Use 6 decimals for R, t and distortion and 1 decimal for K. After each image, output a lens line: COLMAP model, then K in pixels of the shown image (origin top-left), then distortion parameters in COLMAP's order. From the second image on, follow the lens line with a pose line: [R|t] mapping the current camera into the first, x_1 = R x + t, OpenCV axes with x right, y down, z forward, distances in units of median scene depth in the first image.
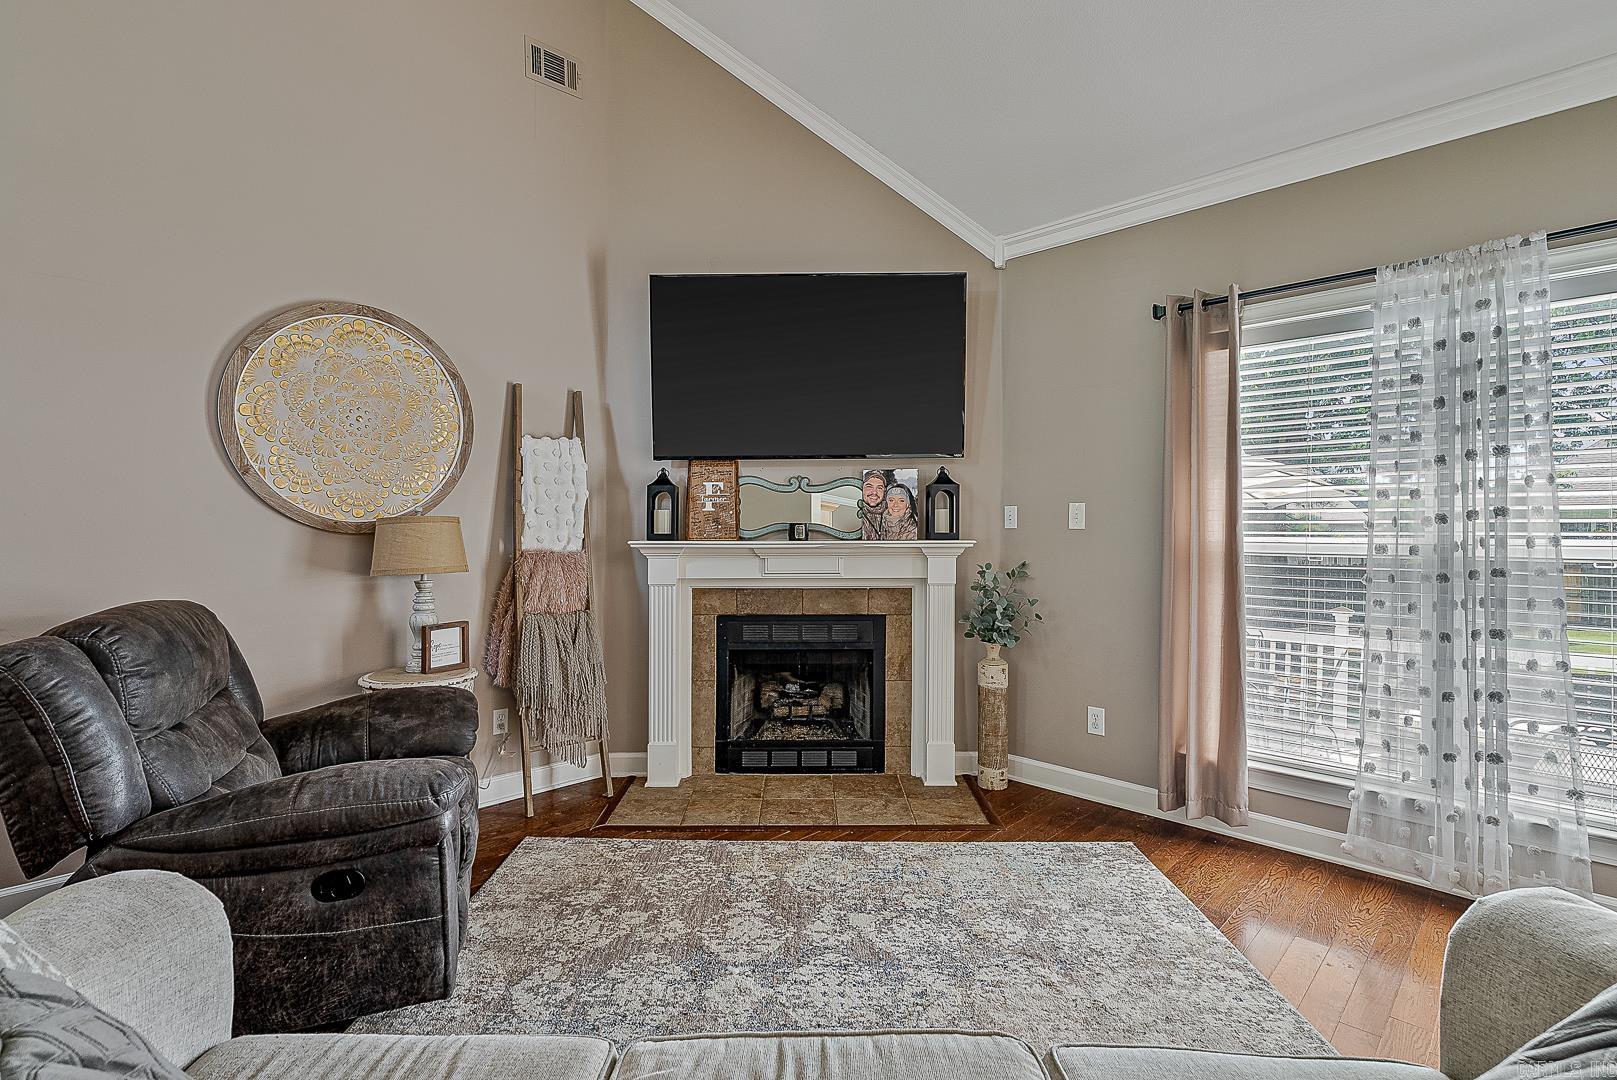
lens RADIAL K [[767.3, 0, 812.6], [0, 767.3, 530.1], [0, 0, 1]] dist [-0.000472, 0.000249]
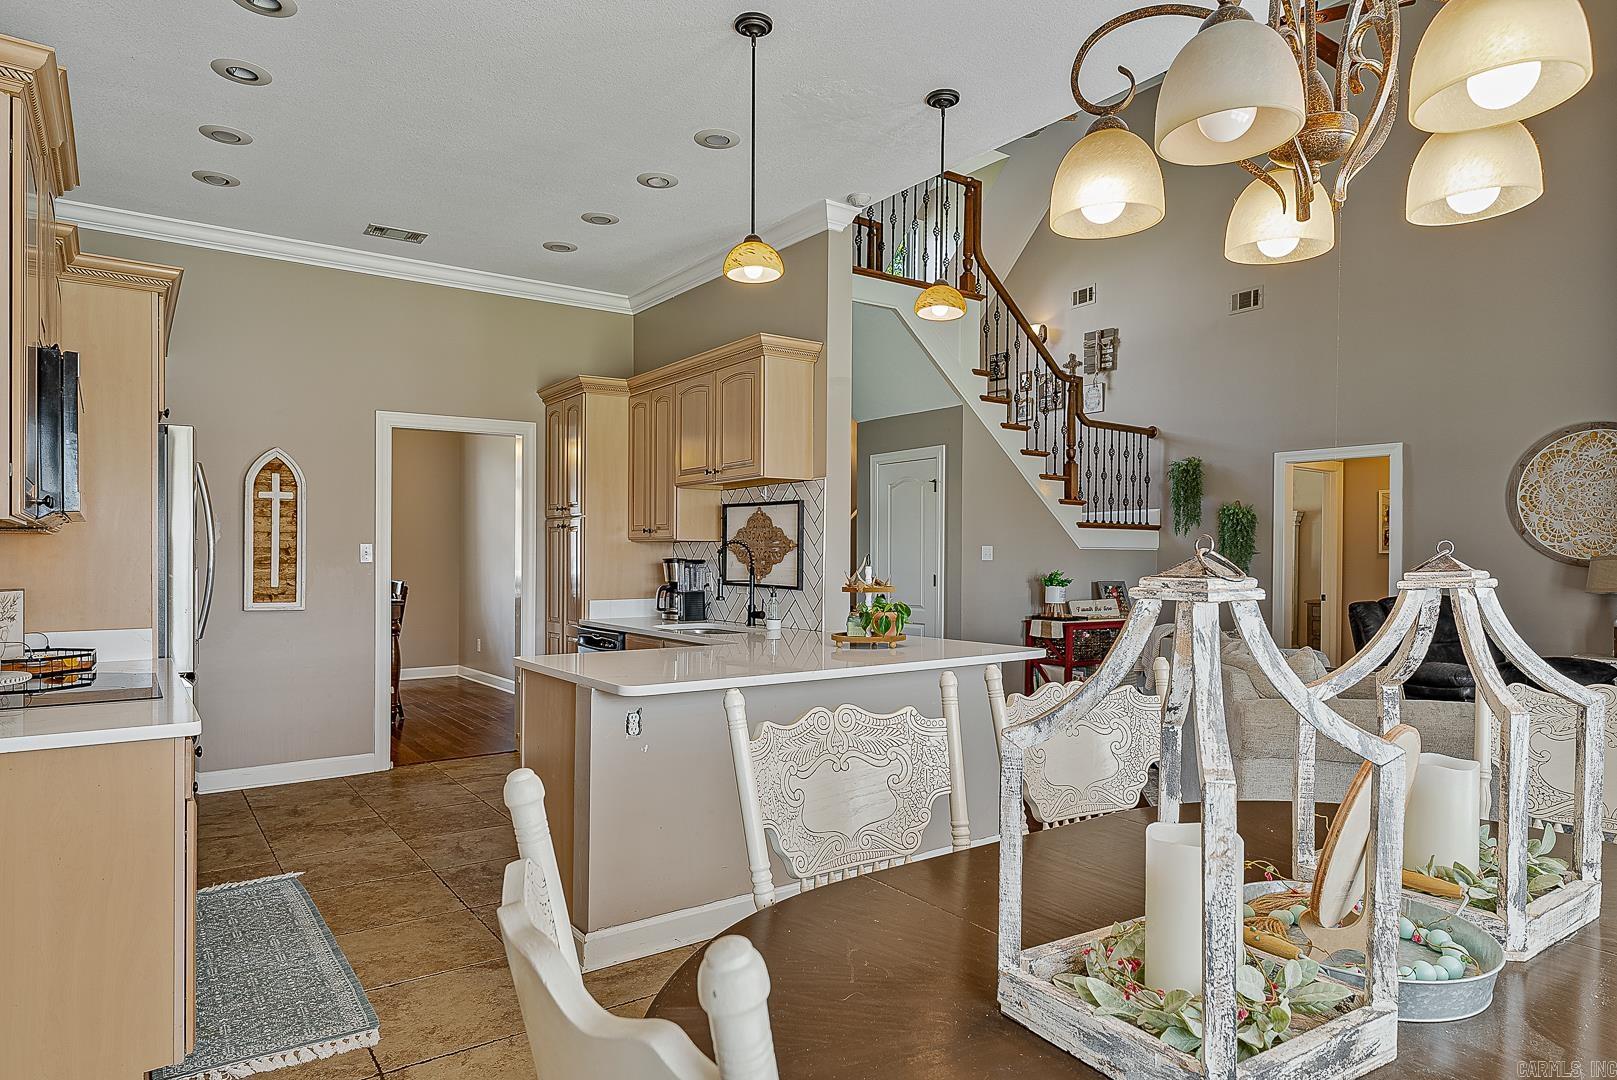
lens RADIAL K [[950.4, 0, 789.8], [0, 950.4, 571.6], [0, 0, 1]] dist [0.000414, -0.001752]
pose [[-0.171733, 0.009314, -0.985099, 1.382771], [-0.003673, 0.999942, 0.010095, -0.000286], [0.985137, 0.005352, -0.171689, -0.259033]]
